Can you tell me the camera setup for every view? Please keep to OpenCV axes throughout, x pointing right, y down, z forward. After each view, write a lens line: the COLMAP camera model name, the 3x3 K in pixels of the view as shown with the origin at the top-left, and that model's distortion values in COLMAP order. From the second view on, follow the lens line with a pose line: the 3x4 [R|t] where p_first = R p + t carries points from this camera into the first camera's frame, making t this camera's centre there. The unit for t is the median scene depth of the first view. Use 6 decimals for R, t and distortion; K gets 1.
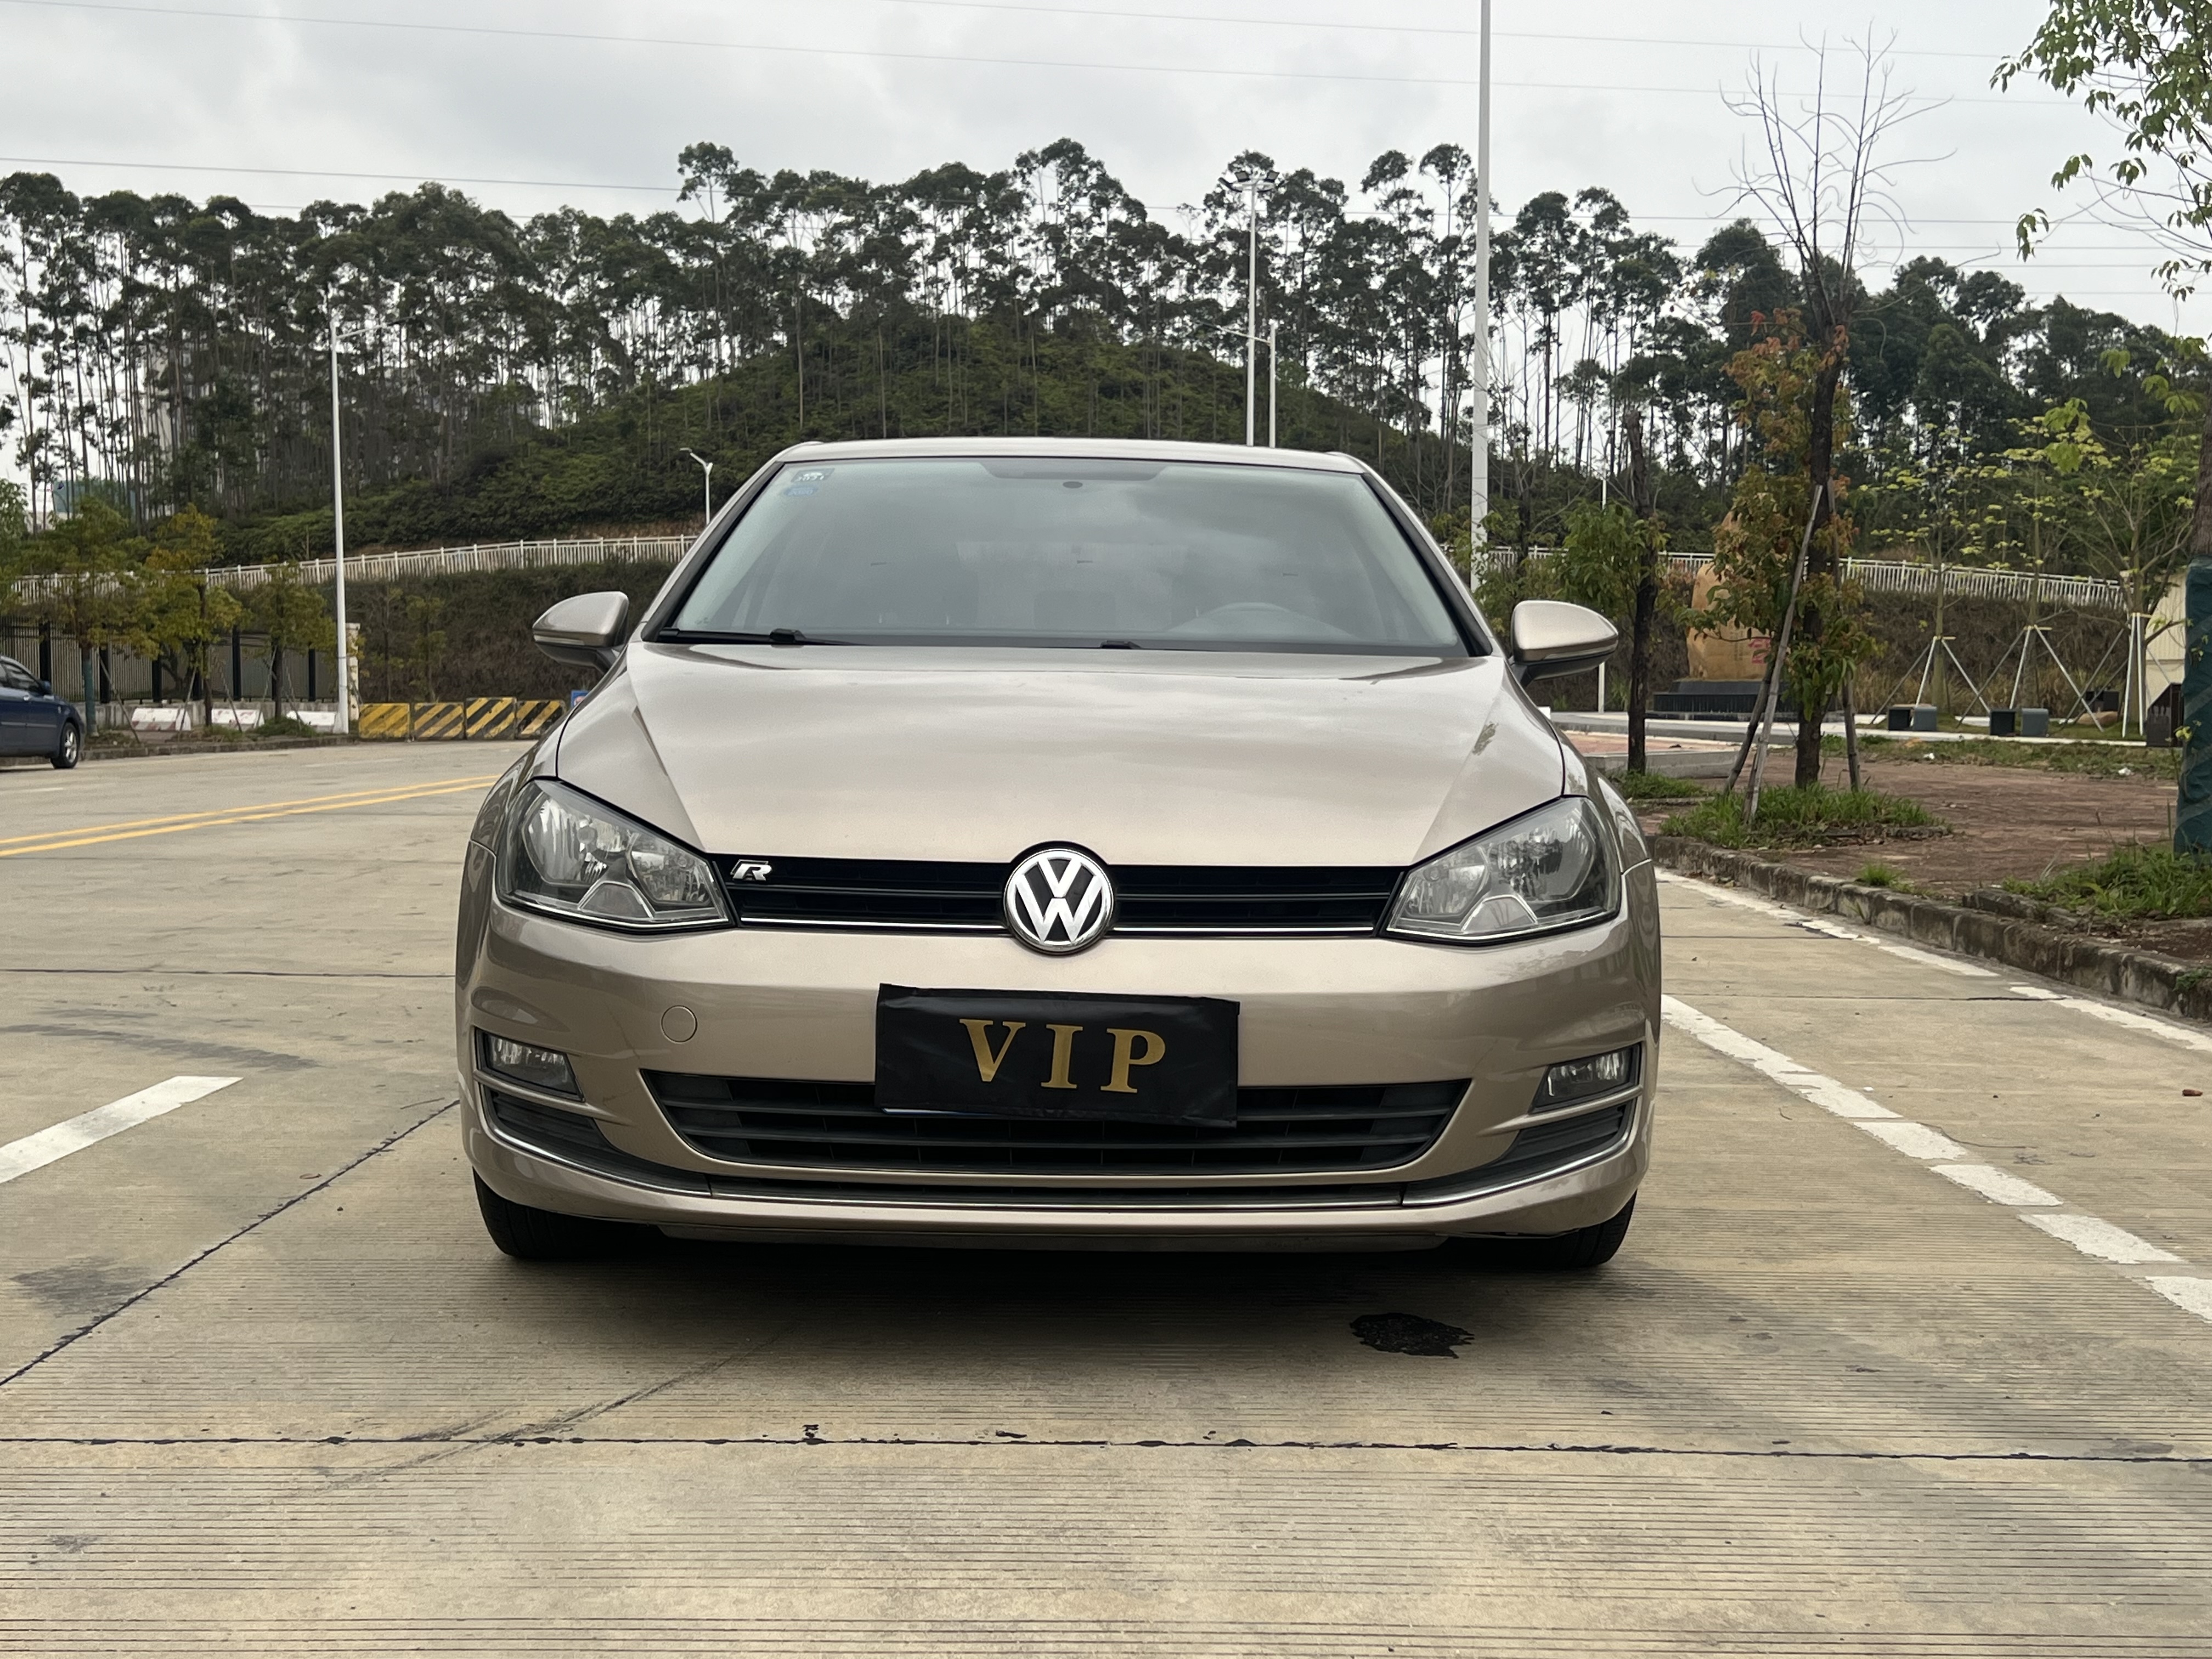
lens RADIAL K [[2543.0, 0, 1106.0], [0, 2543.0, 829.5], [0, 0, 1]] dist [0.135550, -0.321920]
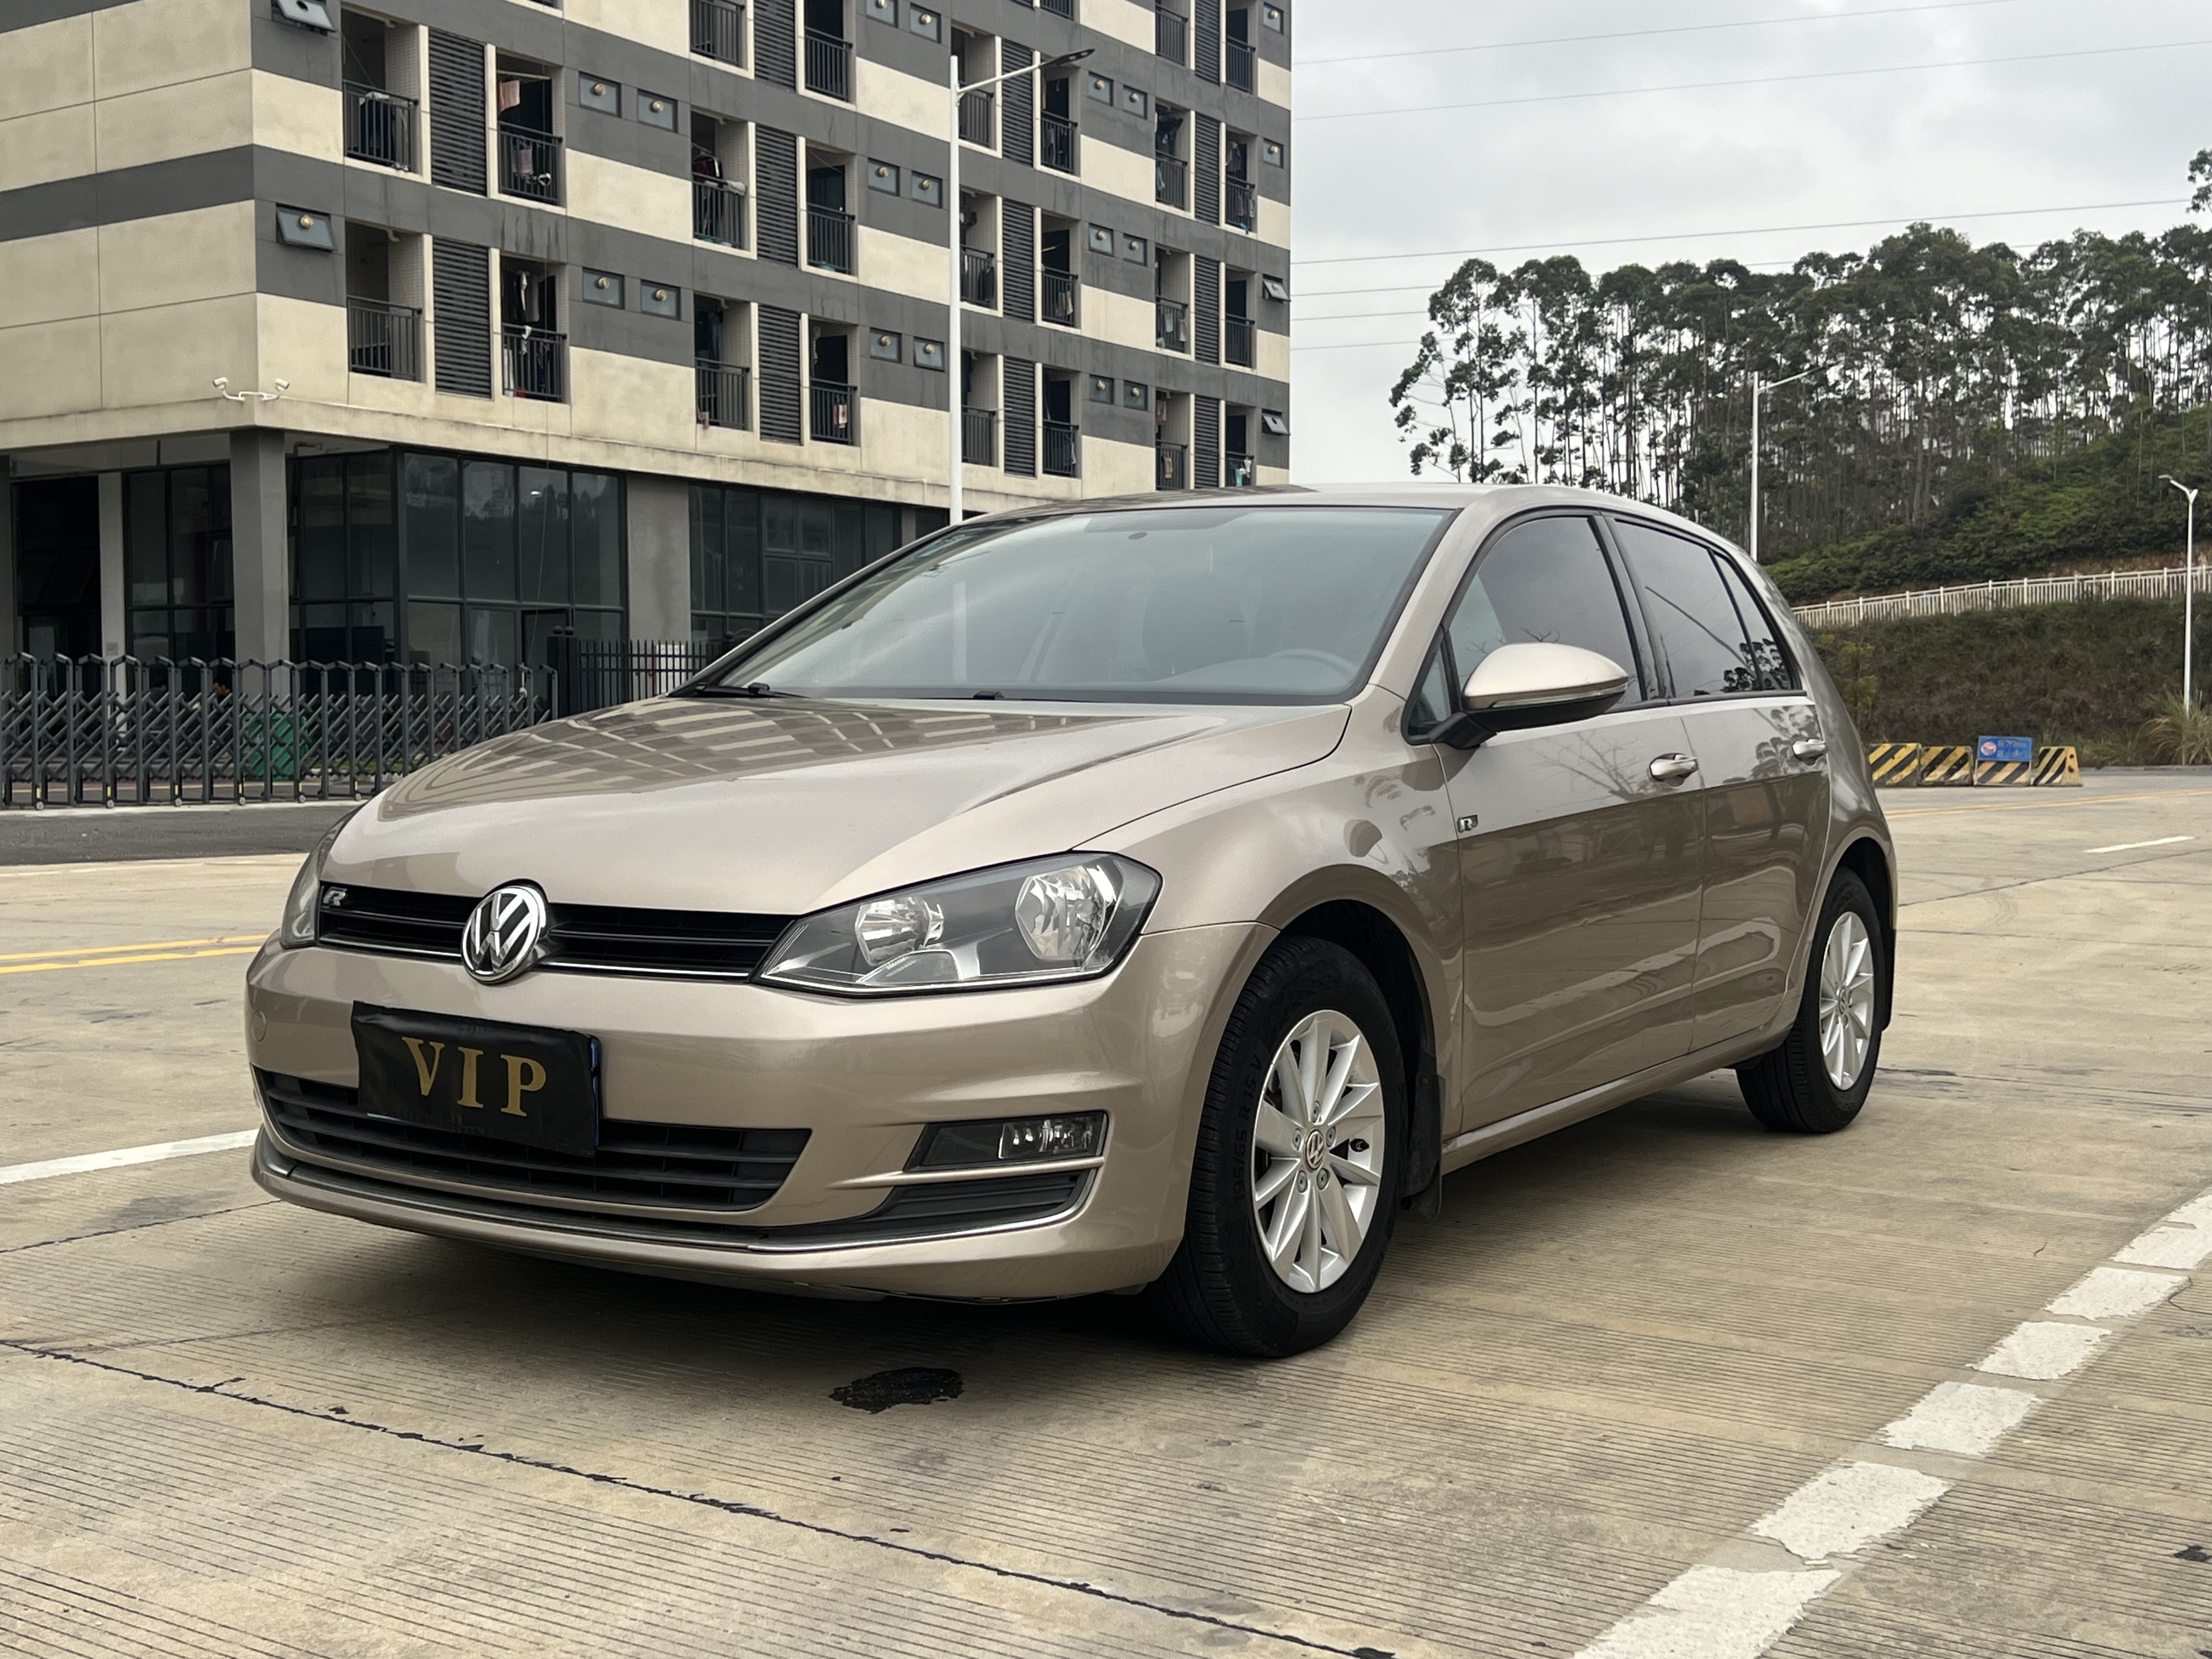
lens RADIAL K [[2543.0, 0, 1106.0], [0, 2543.0, 829.5], [0, 0, 1]] dist [0.135550, -0.321920]
pose [[0.838952, 0.021741, -0.543771, 0.781260], [-0.031386, 0.999472, -0.008464, -0.014966], [0.543299, 0.024167, 0.839191, 0.220472]]
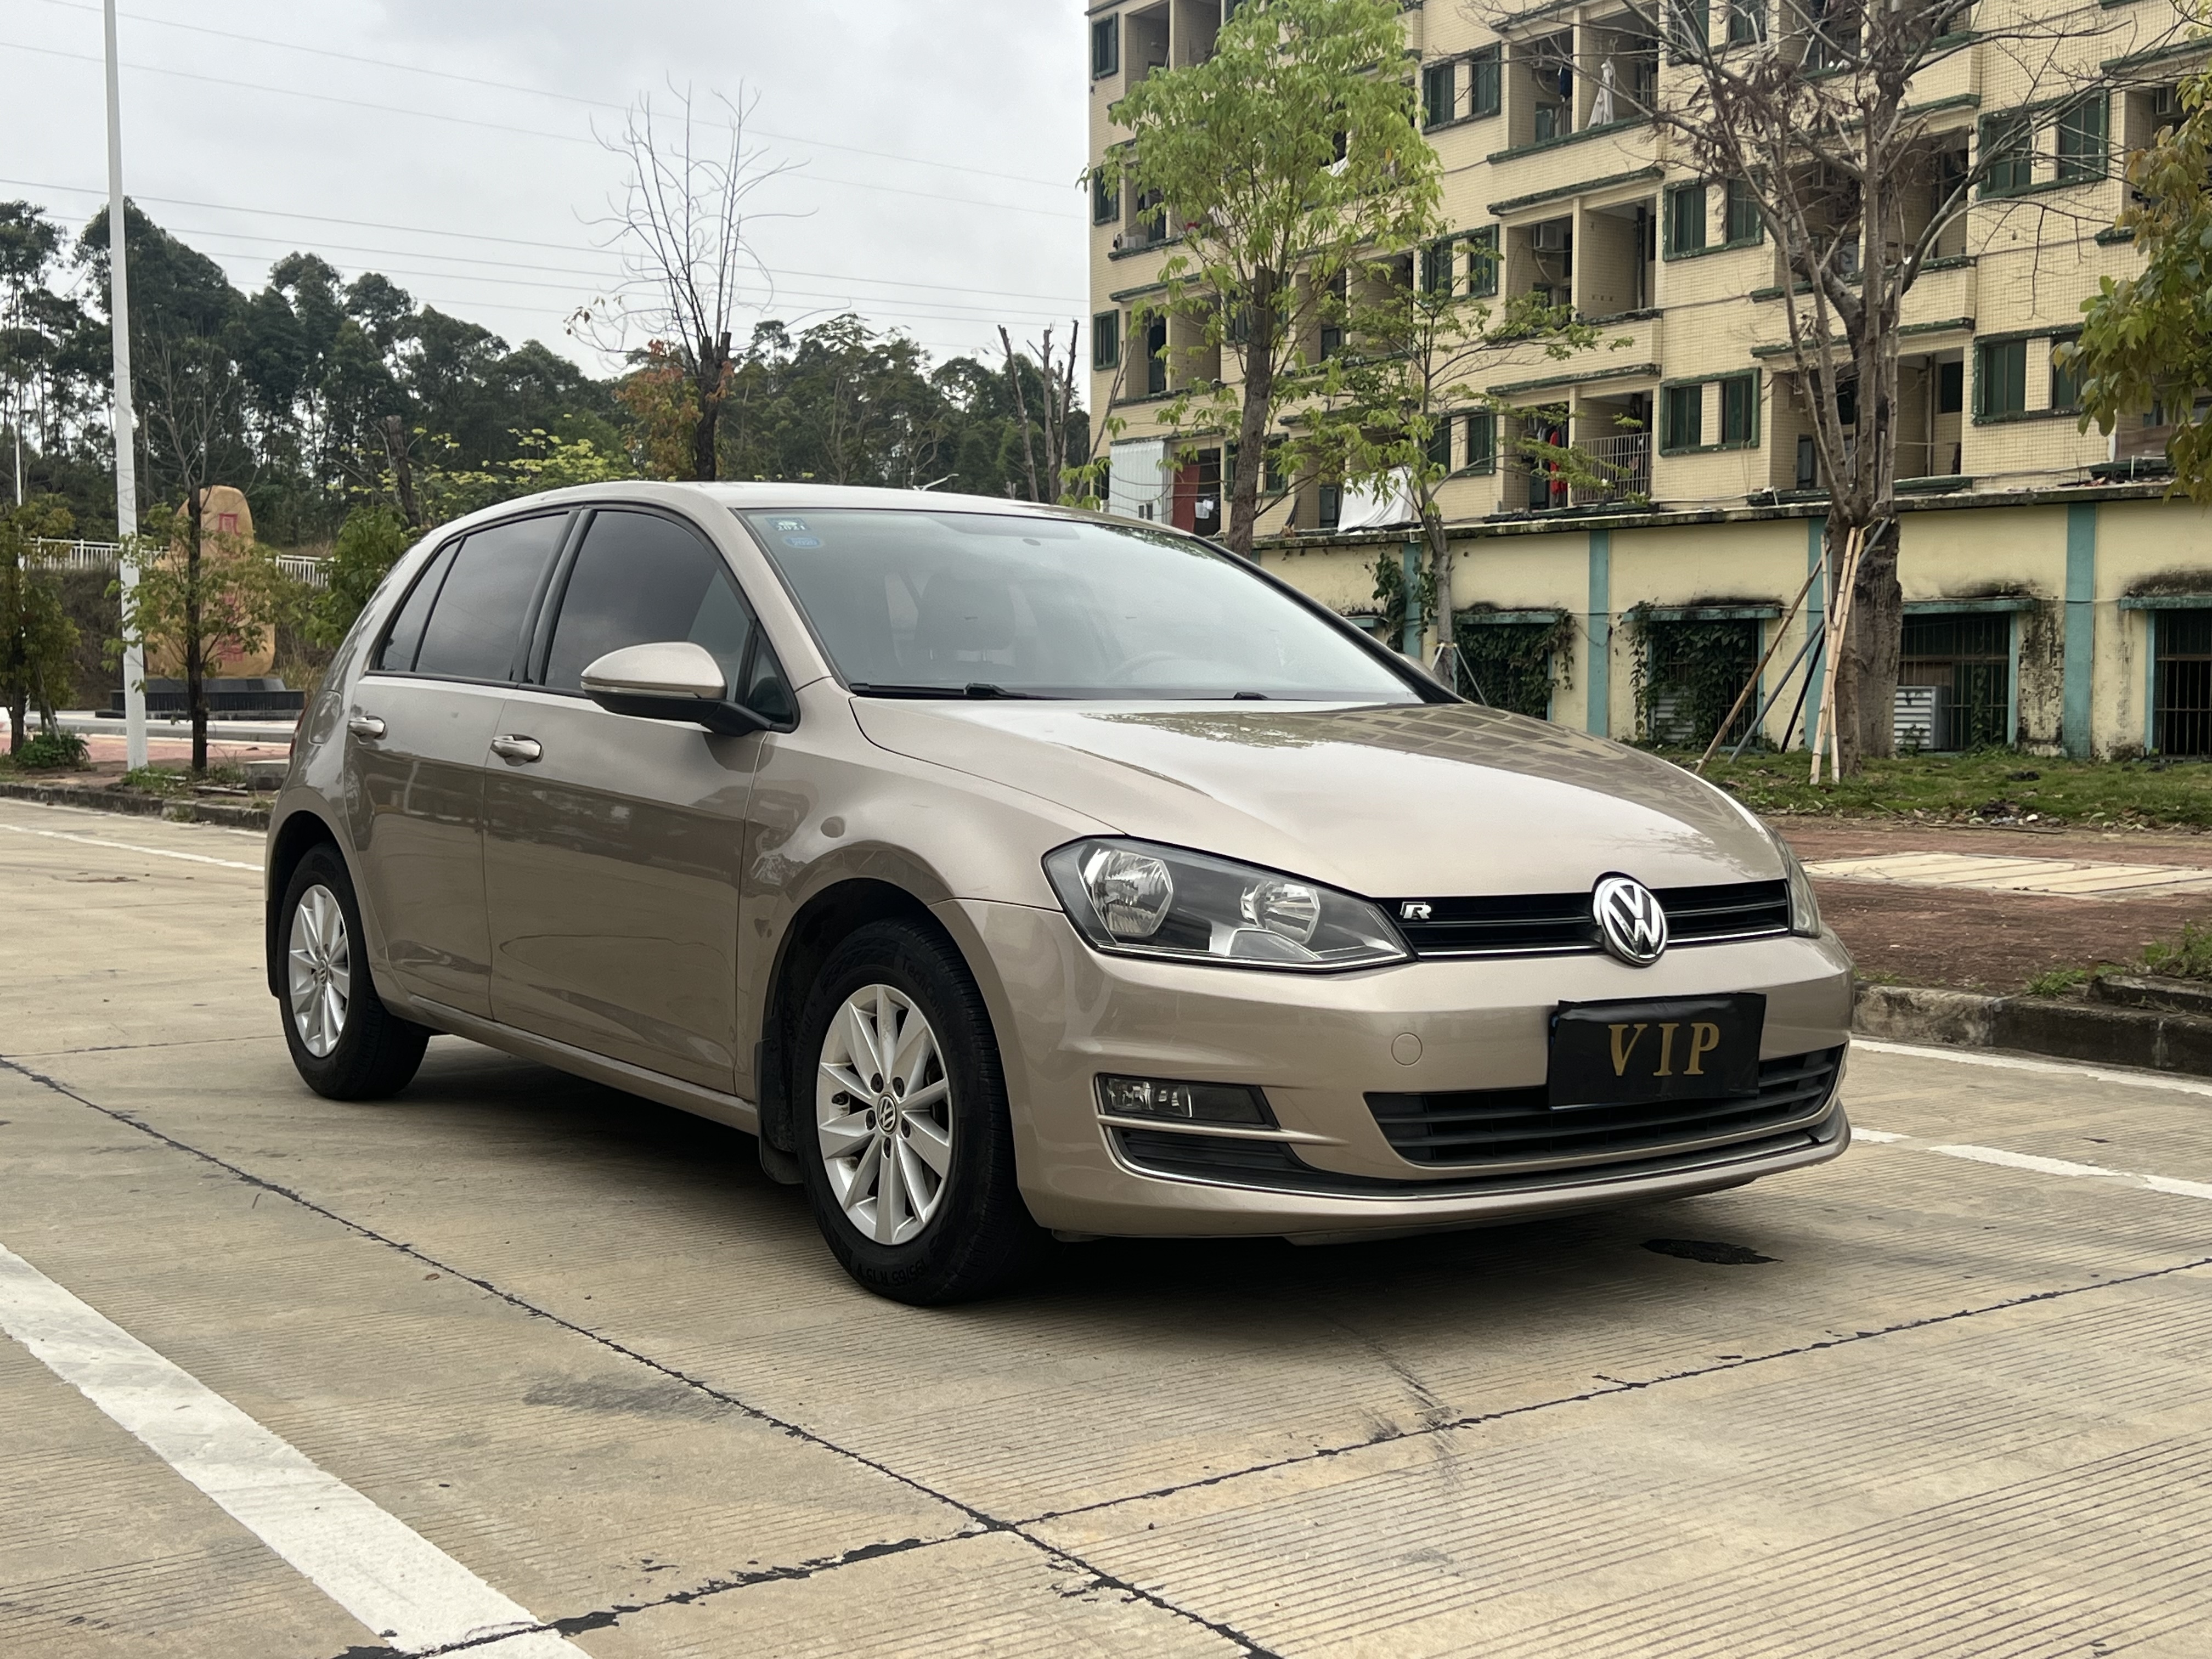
lens RADIAL K [[2543.0, 0, 1106.0], [0, 2543.0, 829.5], [0, 0, 1]] dist [0.135550, -0.321920]
pose [[0.812402, -0.037823, 0.581869, -0.916337], [0.036238, 0.999240, 0.014357, -0.041688], [-0.581970, 0.009422, 0.813156, 0.156829]]
